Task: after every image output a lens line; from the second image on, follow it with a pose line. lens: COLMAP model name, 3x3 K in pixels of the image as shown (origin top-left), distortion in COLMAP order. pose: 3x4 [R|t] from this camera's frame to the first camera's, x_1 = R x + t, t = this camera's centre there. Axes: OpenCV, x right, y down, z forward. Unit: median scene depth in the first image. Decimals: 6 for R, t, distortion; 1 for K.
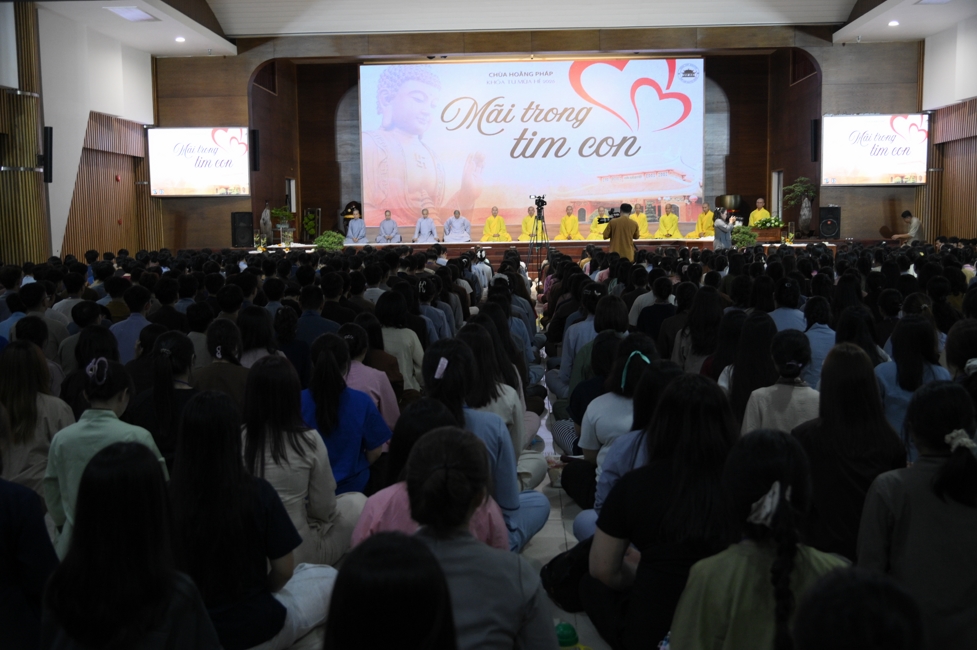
lens RADIAL K [[955.0, 0, 488.5], [0, 955.0, 325.0], [0, 0, 1]] dist [-0.035326, 0.030496]
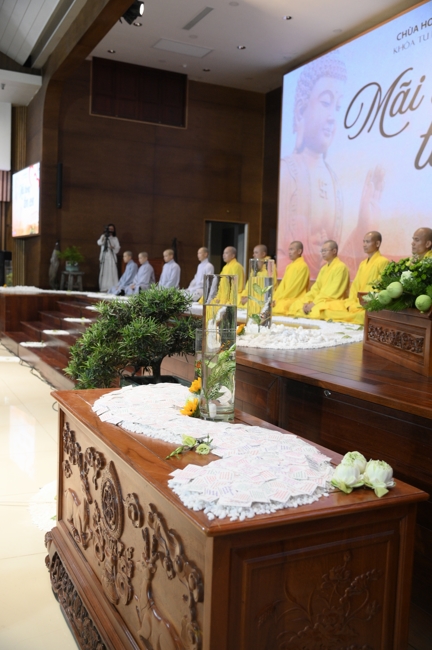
lens RADIAL K [[626.4, 0, 216.0], [0, 626.4, 325.0], [0, 0, 1]] dist [-0.012981, 0.002576]
pose [[0.479855, 0.096219, -0.872056, 0.311804], [-0.133195, 0.990436, 0.035989, -0.078186], [0.867179, 0.098884, 0.488081, 0.719025]]
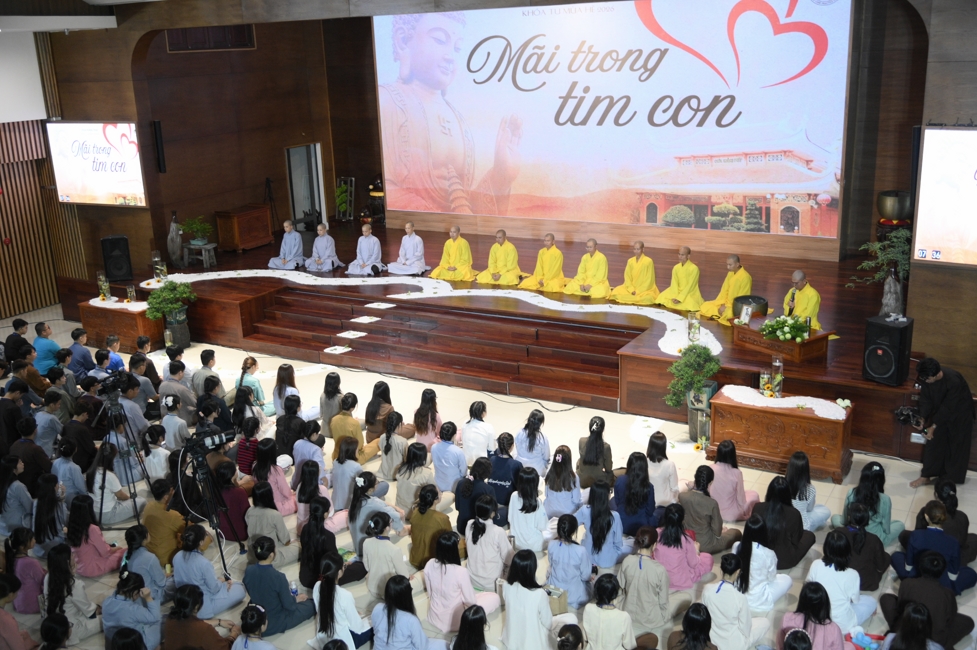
lens RADIAL K [[965.4, 0, 488.5], [0, 965.4, 325.0], [0, 0, 1]] dist [-0.028864, 0.016652]
pose [[0.881308, 0.113369, -0.458742, 0.318463], [-0.021832, 0.979527, 0.200127, -0.172861], [0.472039, -0.166358, 0.865739, 0.352365]]
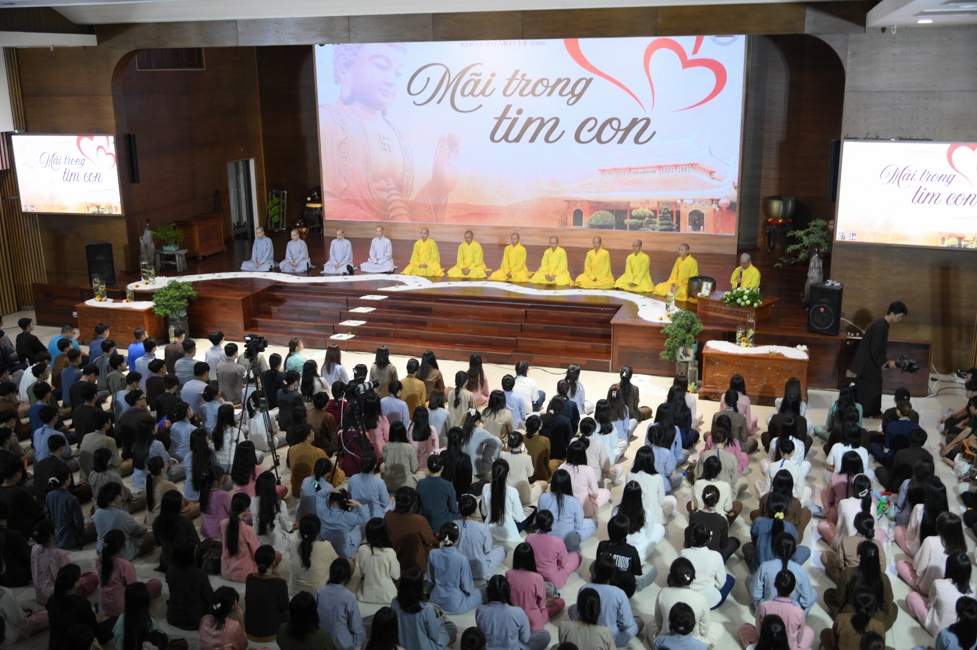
lens RADIAL K [[965.4, 0, 488.5], [0, 965.4, 325.0], [0, 0, 1]] dist [-0.028864, 0.016652]
pose [[0.963495, 0.070635, -0.258239, 0.239289], [-0.027691, 0.985687, 0.166298, -0.159478], [0.266289, -0.153076, 0.951661, 0.219792]]
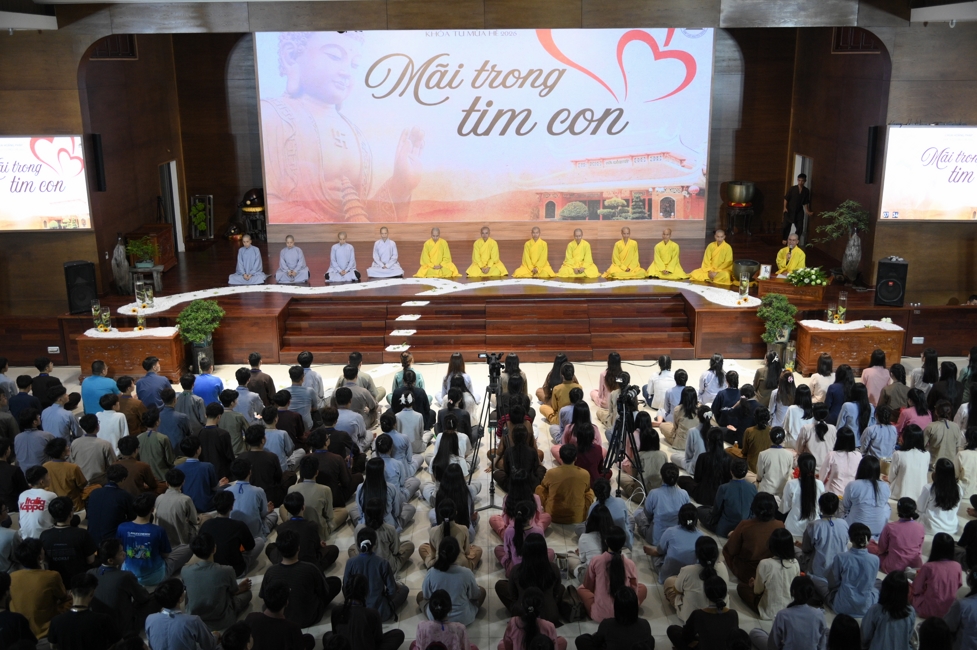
lens RADIAL K [[955.0, 0, 488.5], [0, 955.0, 325.0], [0, 0, 1]] dist [-0.035326, 0.030496]
pose [[0.999045, -0.007075, 0.043107, 0.013598], [-0.000321, 0.985582, 0.169197, -0.155836], [-0.043683, -0.169049, 0.984639, 0.225198]]
